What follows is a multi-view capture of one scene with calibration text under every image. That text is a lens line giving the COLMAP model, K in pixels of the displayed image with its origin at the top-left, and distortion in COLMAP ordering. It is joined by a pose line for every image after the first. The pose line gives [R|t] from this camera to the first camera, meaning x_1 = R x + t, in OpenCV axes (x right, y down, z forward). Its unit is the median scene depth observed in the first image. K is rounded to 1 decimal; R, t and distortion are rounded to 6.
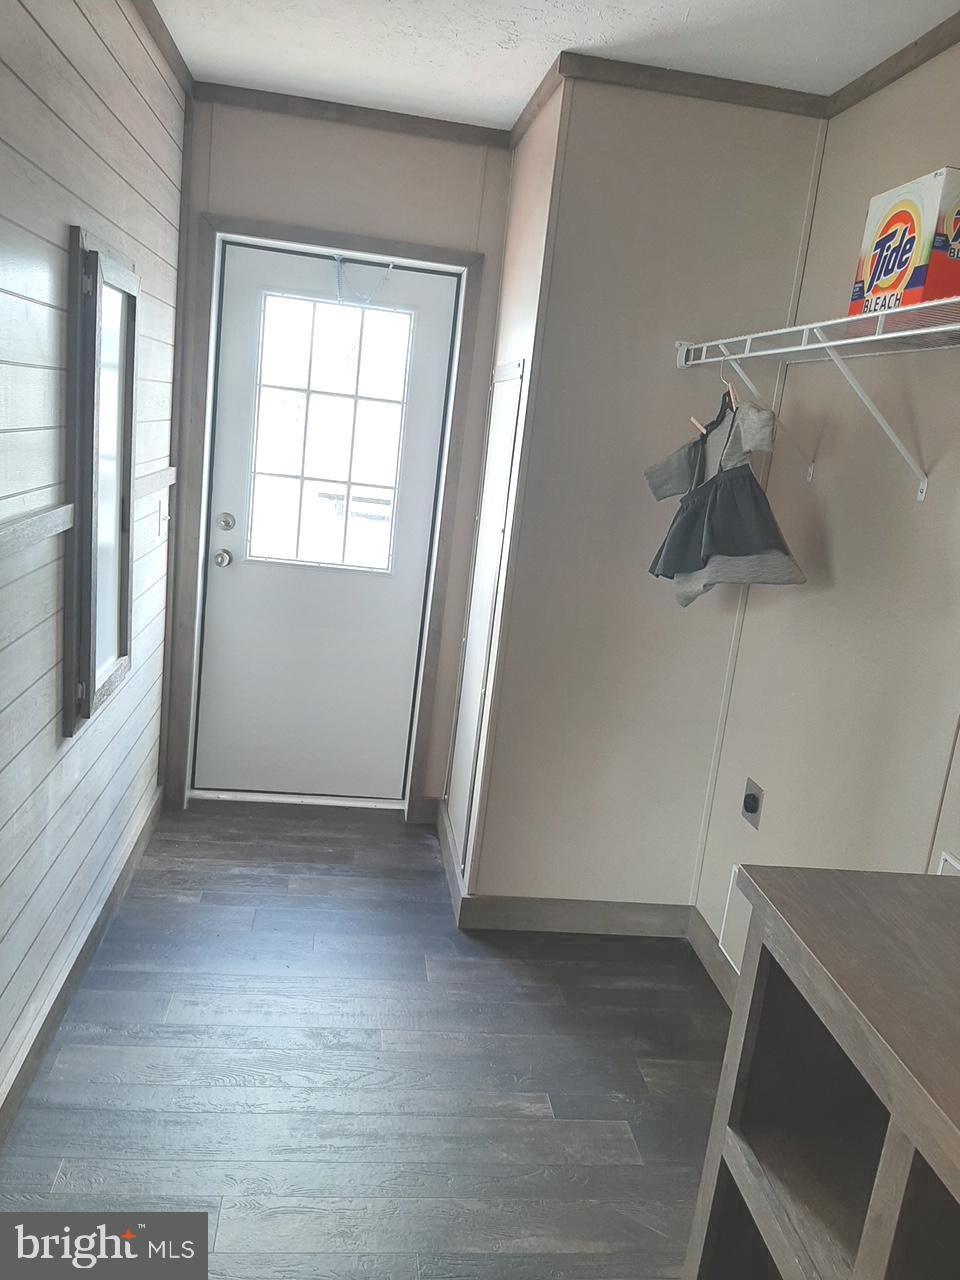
lens RADIAL K [[1013.6, 0, 479.1], [0, 1013.6, 656.7], [0, 0, 1]] dist [0.070464, -0.139926]
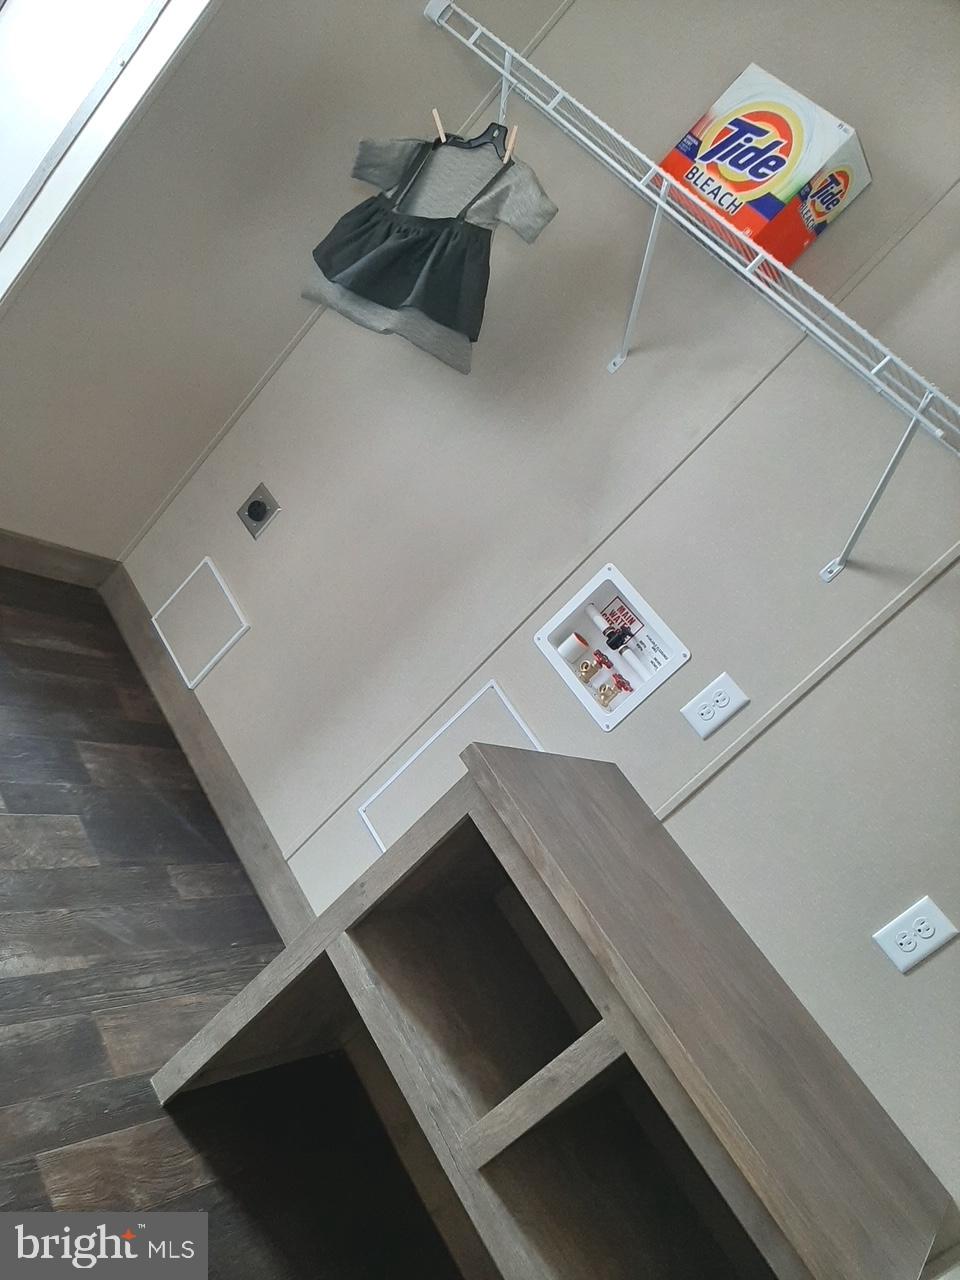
lens RADIAL K [[1013.6, 0, 479.1], [0, 1013.6, 656.7], [0, 0, 1]] dist [0.070464, -0.139926]
pose [[0.646173, 0.153095, 0.747678, -0.373681], [-0.477639, 0.845217, 0.239728, -0.086841], [-0.595249, -0.512026, 0.619280, 0.272686]]
